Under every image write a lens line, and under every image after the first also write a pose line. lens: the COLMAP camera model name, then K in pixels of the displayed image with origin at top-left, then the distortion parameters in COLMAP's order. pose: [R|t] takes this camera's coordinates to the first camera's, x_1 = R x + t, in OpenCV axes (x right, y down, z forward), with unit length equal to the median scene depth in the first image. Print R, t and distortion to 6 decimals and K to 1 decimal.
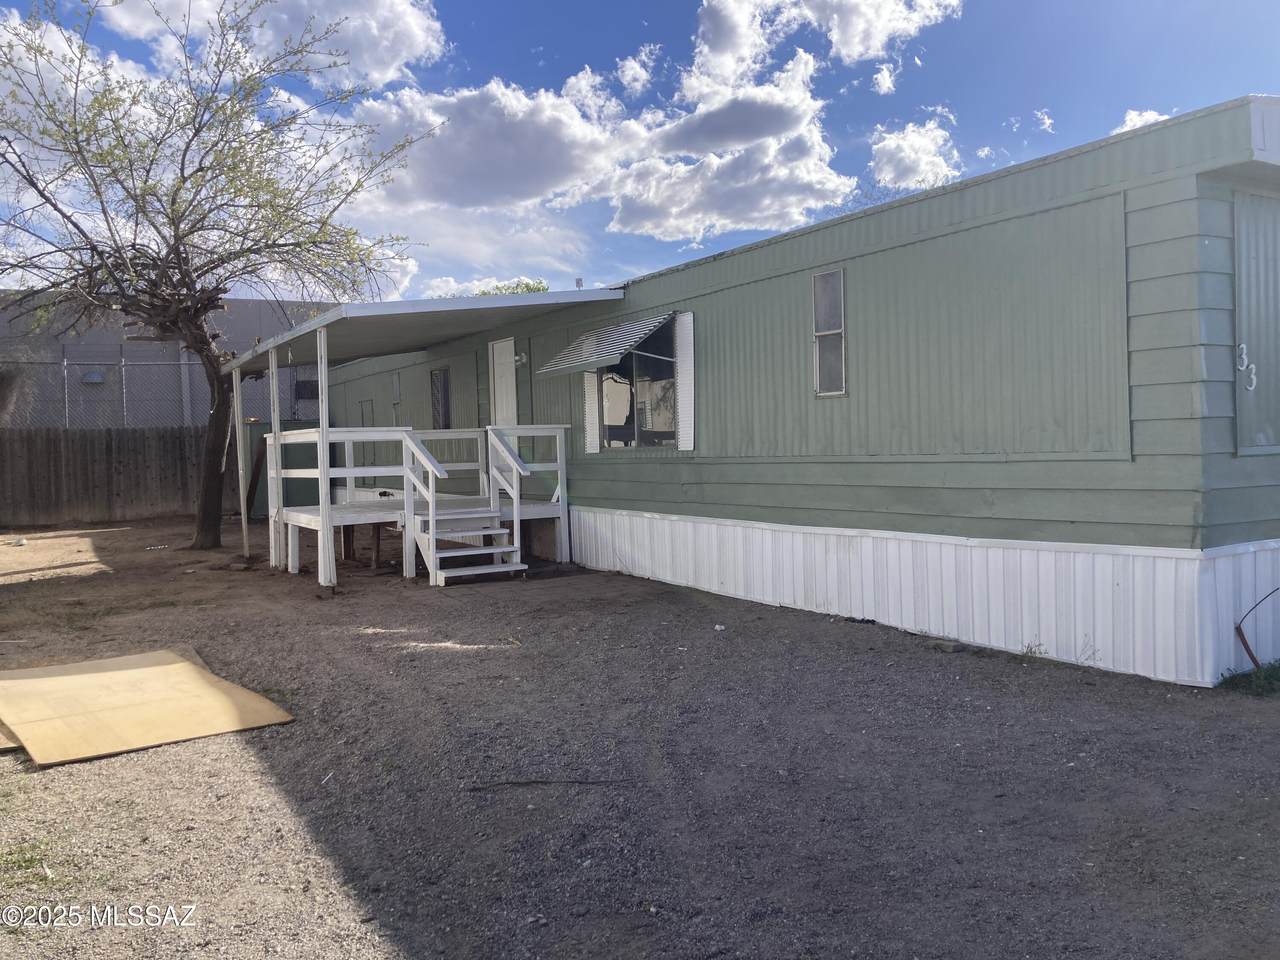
lens RADIAL K [[1057.3, 0, 640.0], [0, 1057.3, 480.0], [0, 0, 1]] dist [-0.003130, 0.019177]
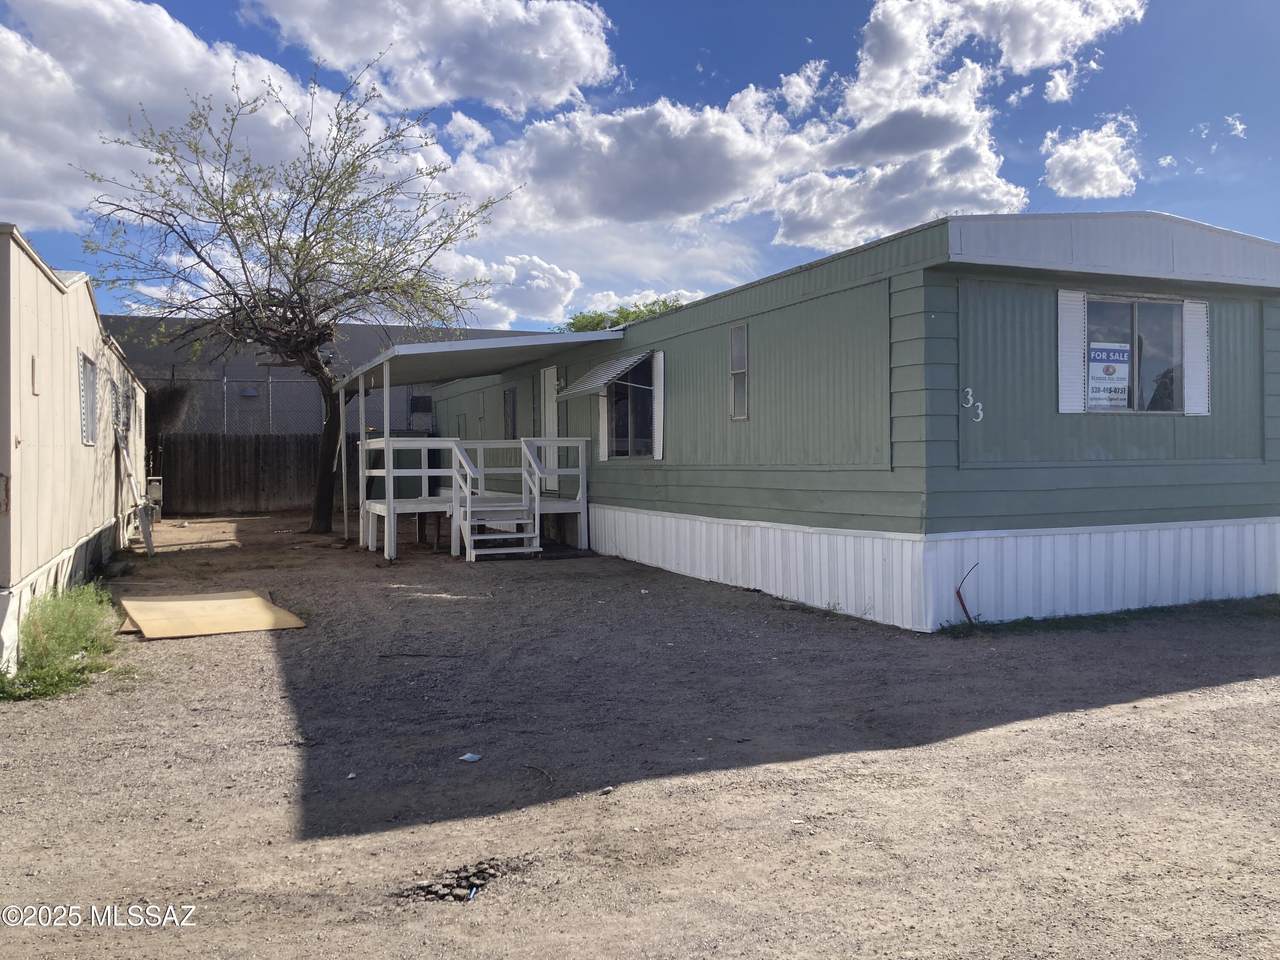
lens RADIAL K [[1036.2, 0, 640.0], [0, 1036.2, 480.0], [0, 0, 1]] dist [0.000194, -0.006272]
pose [[0.990675, 0.020941, -0.134628, 0.170984], [-0.022330, 0.999712, -0.008816, 0.007079], [0.134404, 0.011740, 0.990857, -0.211359]]
